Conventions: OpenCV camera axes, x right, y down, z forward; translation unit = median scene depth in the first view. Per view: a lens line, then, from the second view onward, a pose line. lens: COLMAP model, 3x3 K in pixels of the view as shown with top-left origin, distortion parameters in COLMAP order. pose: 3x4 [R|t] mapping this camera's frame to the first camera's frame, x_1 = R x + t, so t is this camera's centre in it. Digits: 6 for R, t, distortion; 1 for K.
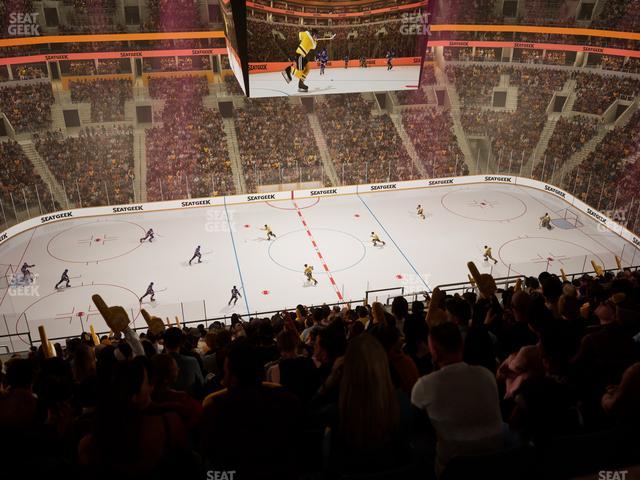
lens RADIAL K [[590.6, 0, 313.3], [0, 590.6, 186.8], [0, 0, 1]] dist [0.001521, 0.000000]
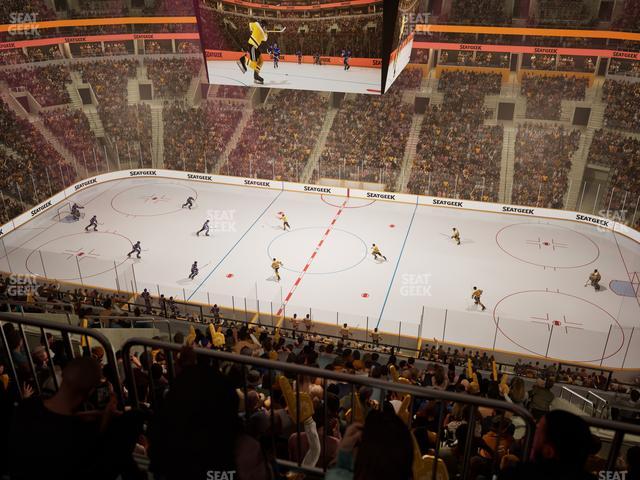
lens RADIAL K [[590.6, 0, 326.4], [0, 590.6, 192.0], [0, 0, 1]] dist [0.001521, 0.000000]
pose [[0.892016, 0.180961, -0.414199, 0.363300], [-0.172632, 0.983288, 0.057813, -0.040648], [0.417739, 0.019934, 0.908348, 0.104583]]
